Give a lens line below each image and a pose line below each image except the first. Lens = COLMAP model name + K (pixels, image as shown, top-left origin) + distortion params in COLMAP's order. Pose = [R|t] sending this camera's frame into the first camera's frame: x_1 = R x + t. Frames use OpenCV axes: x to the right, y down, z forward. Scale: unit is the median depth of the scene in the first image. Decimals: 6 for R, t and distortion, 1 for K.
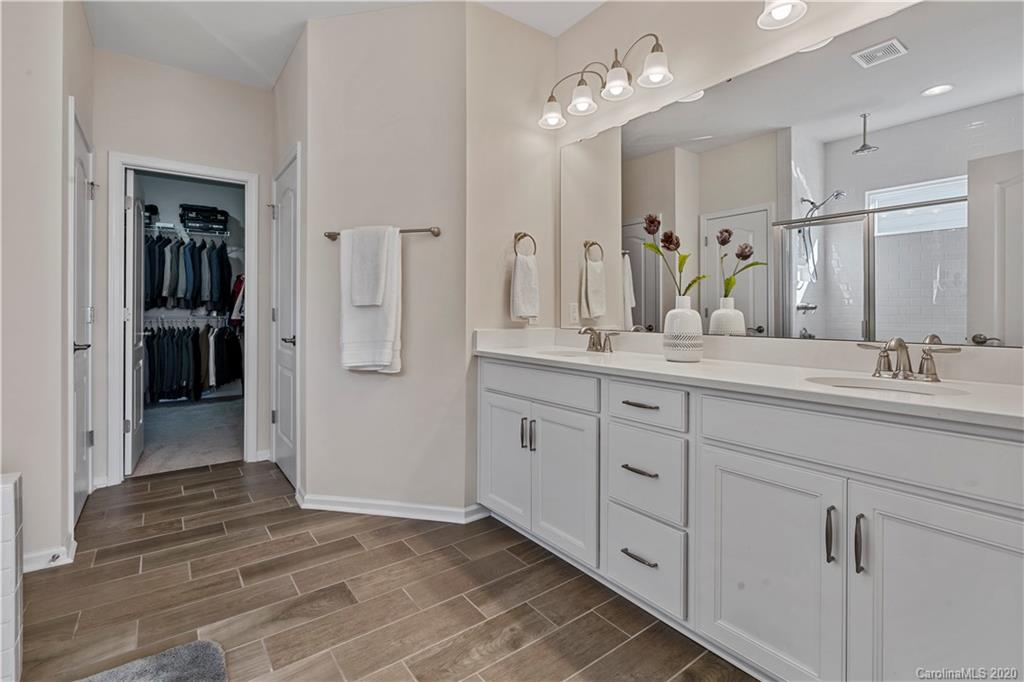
lens RADIAL K [[469.3, 0, 502.5], [0, 469.3, 308.9], [0, 0, 1]] dist [-0.000712, 0.000687]
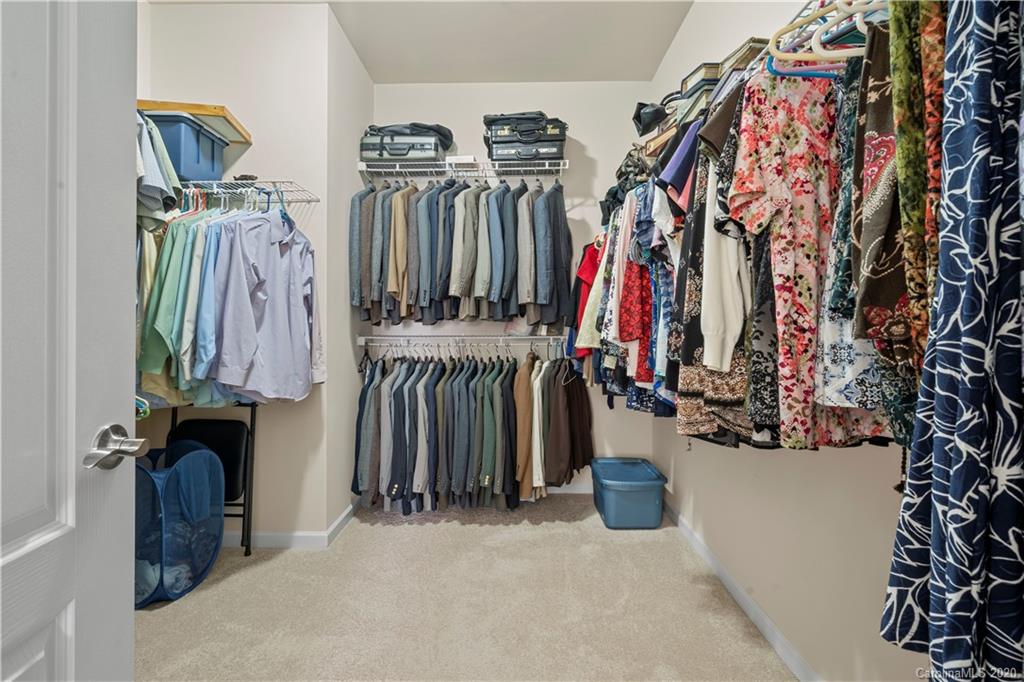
lens RADIAL K [[469.3, 0, 511.6], [0, 469.3, 335.7], [0, 0, 1]] dist [-0.000712, 0.000687]
pose [[0.798832, 0.005733, -0.601527, -0.357834], [0.006642, 0.999810, 0.018350, 0.005890], [0.601517, -0.018654, 0.798642, 0.610461]]
